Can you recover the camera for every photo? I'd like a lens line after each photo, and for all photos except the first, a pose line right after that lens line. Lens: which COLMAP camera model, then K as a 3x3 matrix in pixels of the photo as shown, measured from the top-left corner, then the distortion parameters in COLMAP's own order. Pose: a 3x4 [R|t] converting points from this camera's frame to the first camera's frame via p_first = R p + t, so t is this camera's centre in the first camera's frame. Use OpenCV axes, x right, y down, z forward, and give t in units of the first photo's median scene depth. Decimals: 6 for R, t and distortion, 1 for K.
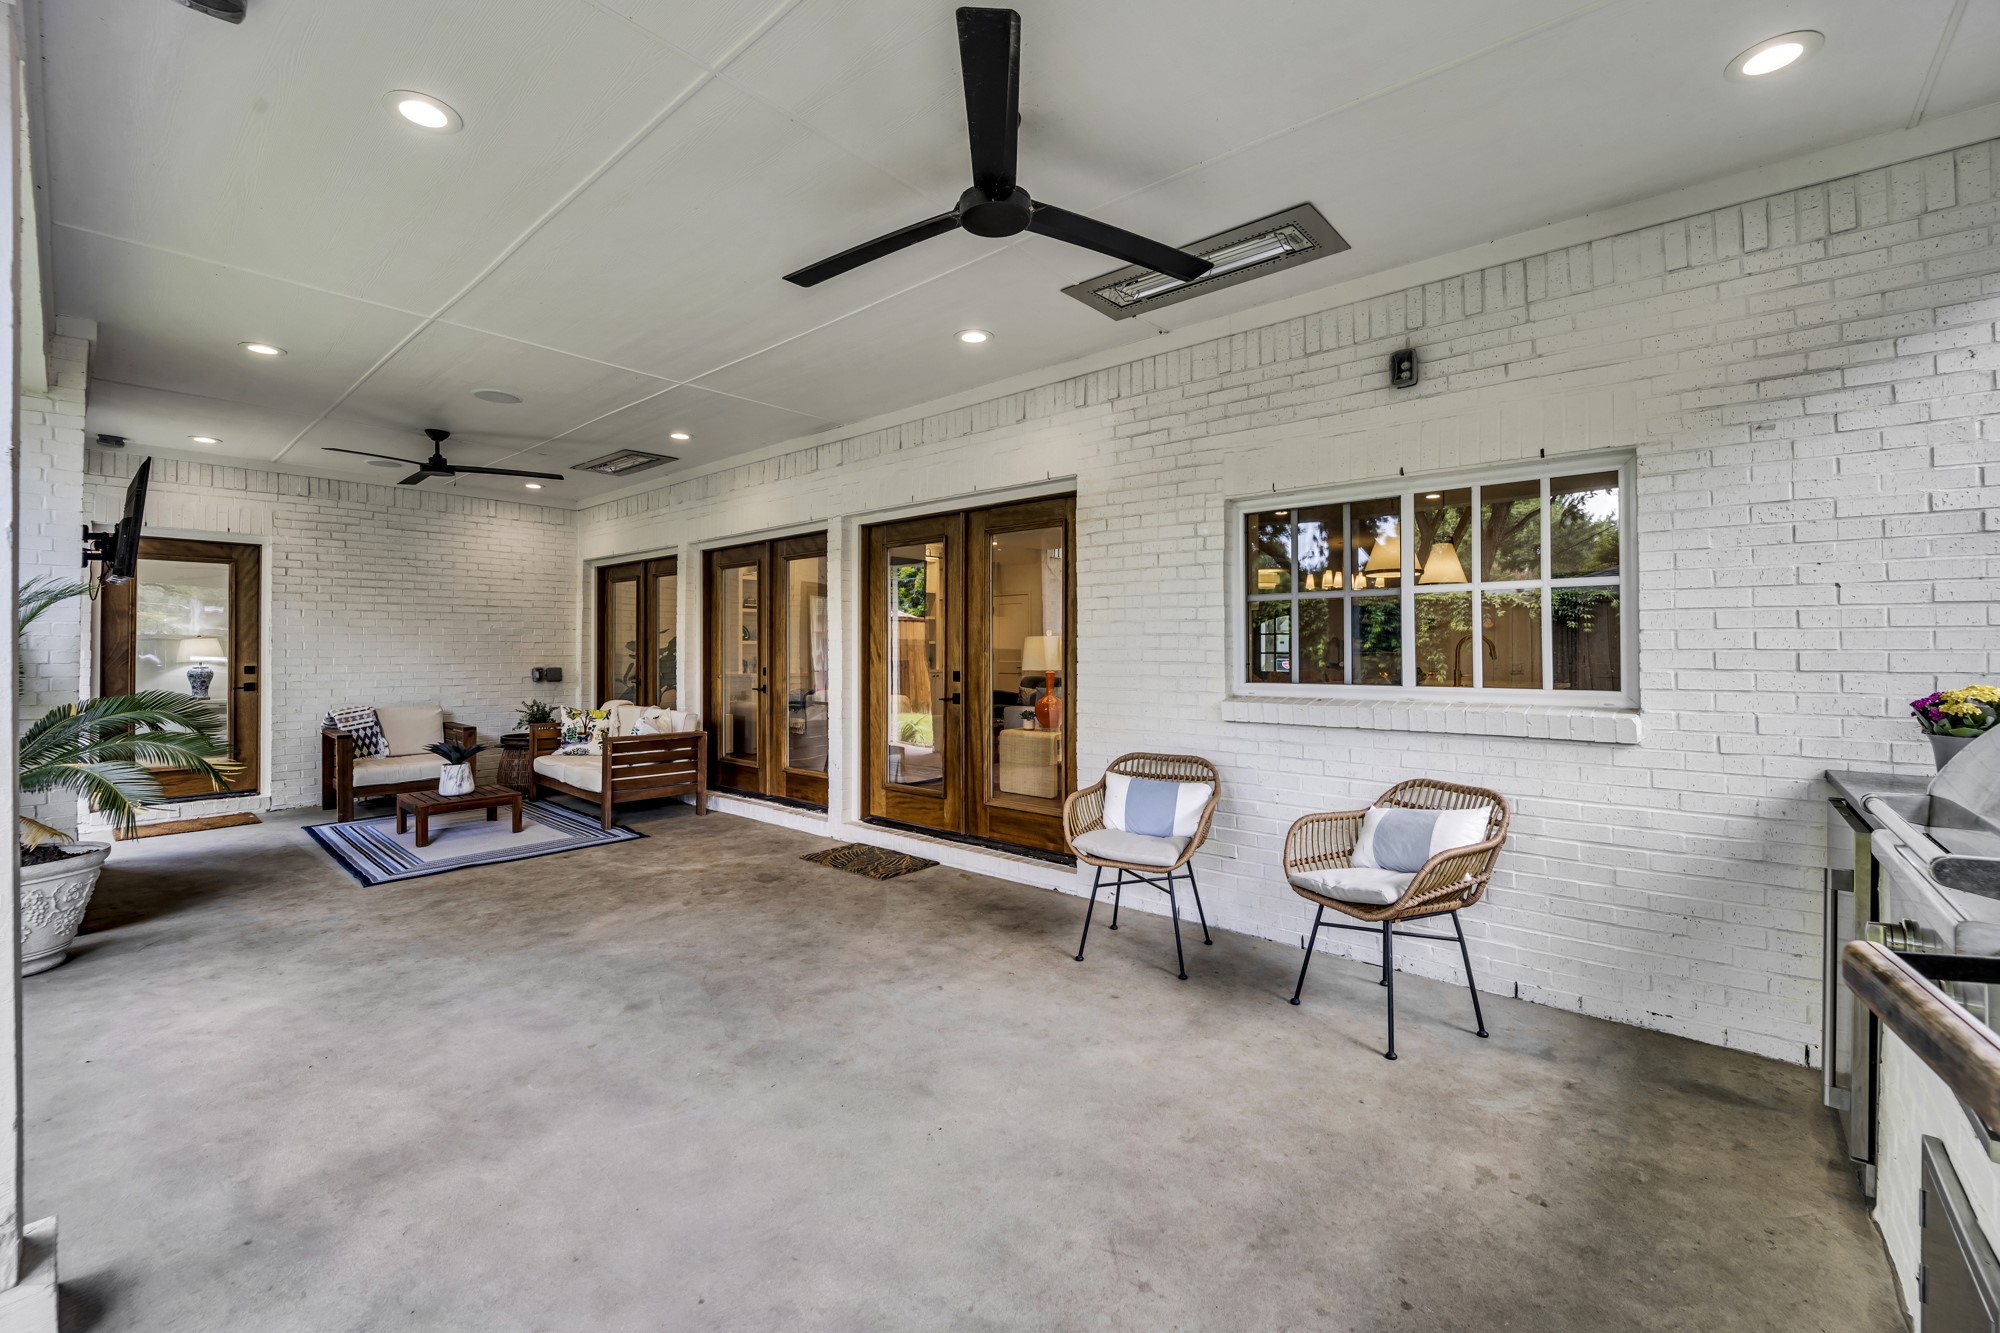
lens RADIAL K [[815.4, 0, 1004.0], [0, 815.4, 654.2], [0, 0, 1]] dist [-0.002083, -0.000158]
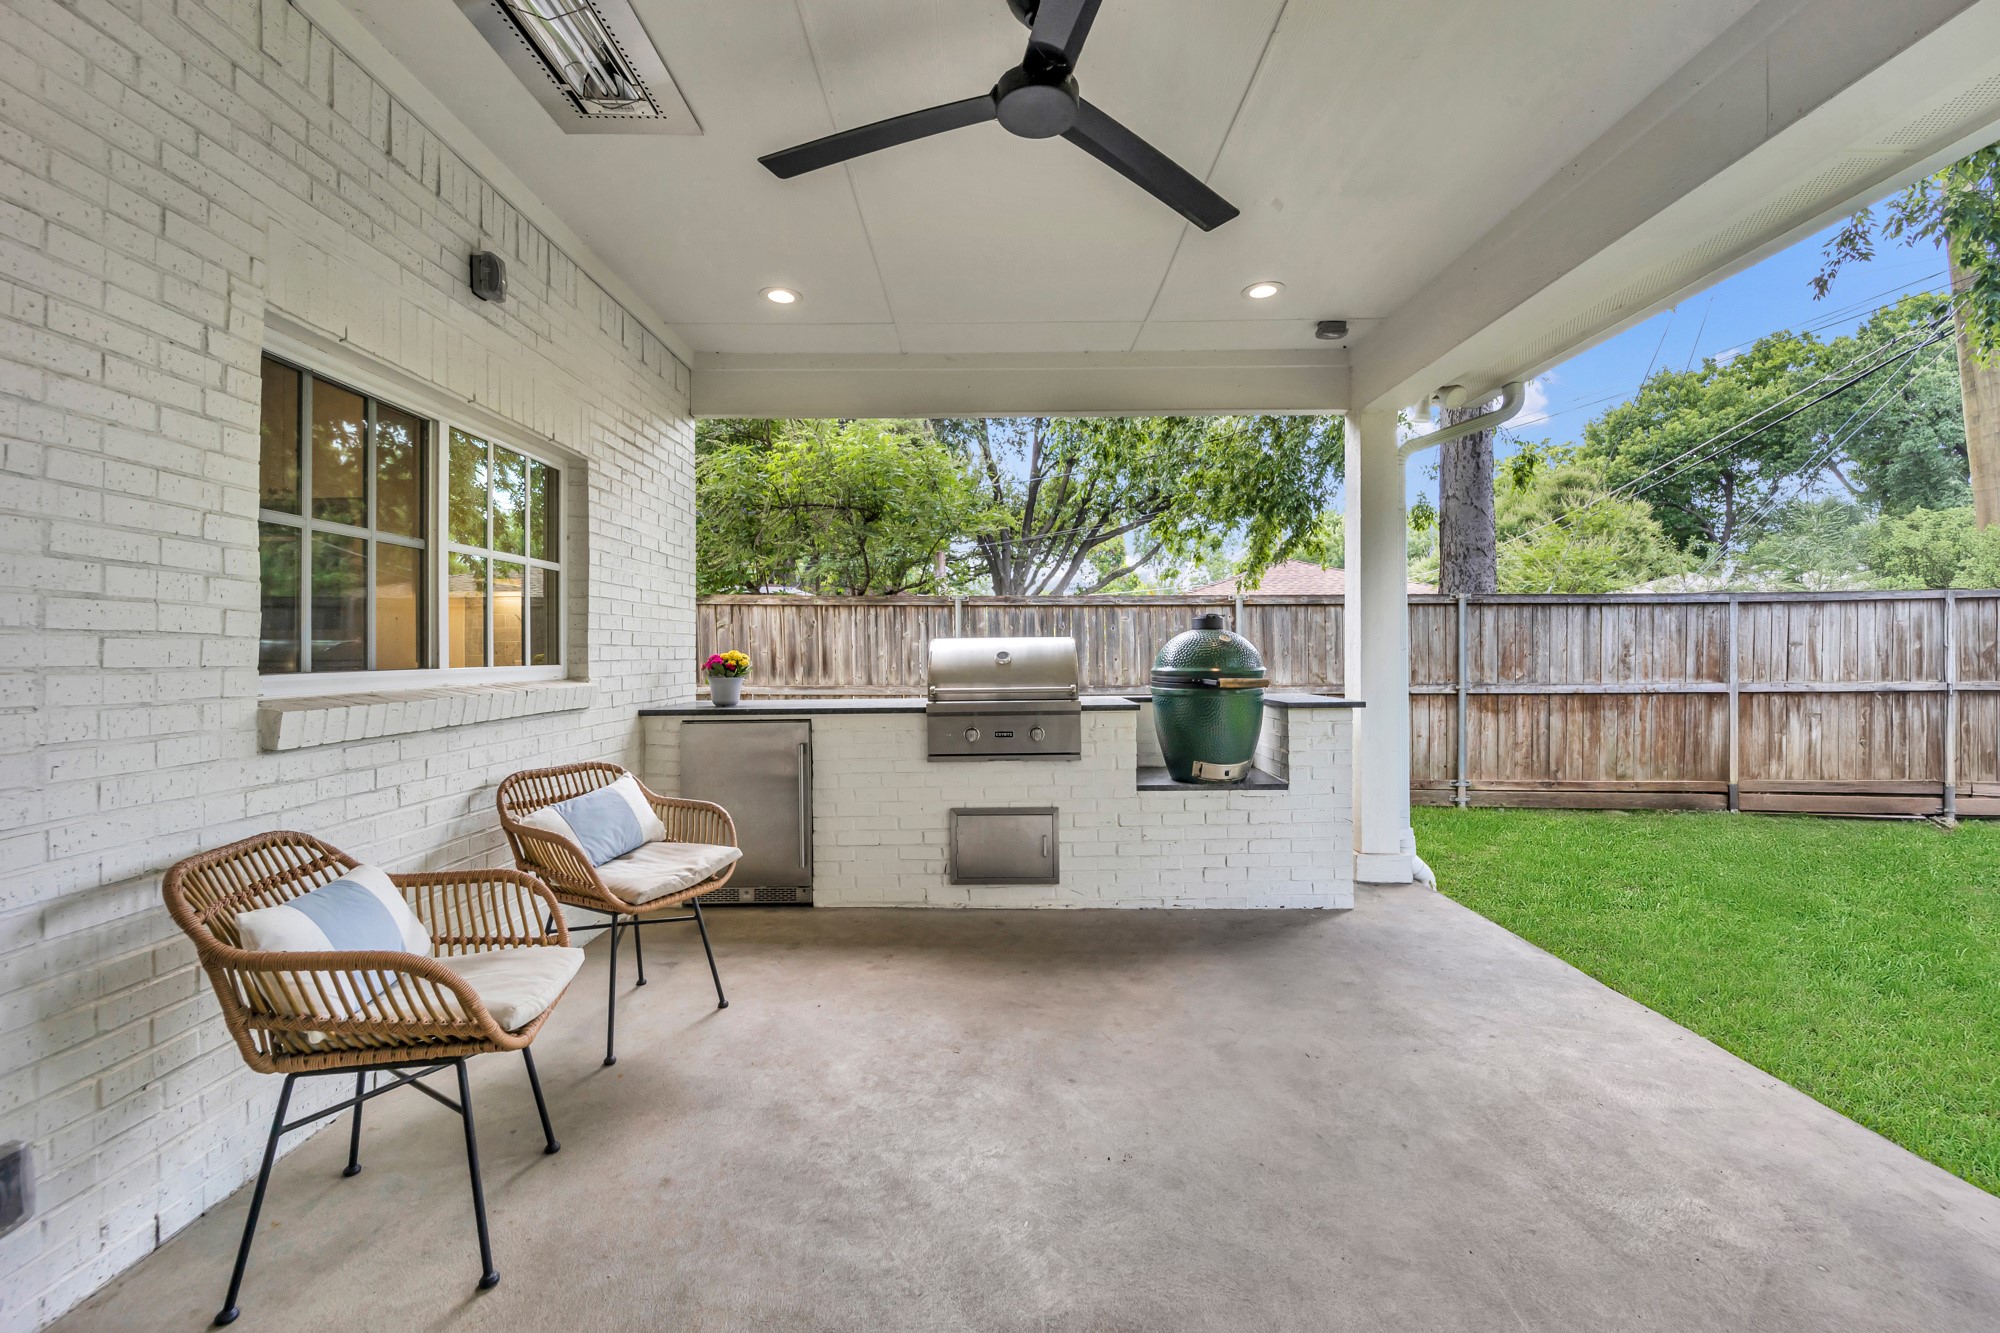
lens RADIAL K [[815.4, 0, 1008.4], [0, 815.4, 656.0], [0, 0, 1]] dist [-0.002083, -0.000158]
pose [[-0.649377, -0.002176, 0.760464, -0.392001], [0.005277, 0.999959, 0.007367, 0.020917], [-0.760449, 0.008797, -0.649338, 0.956240]]
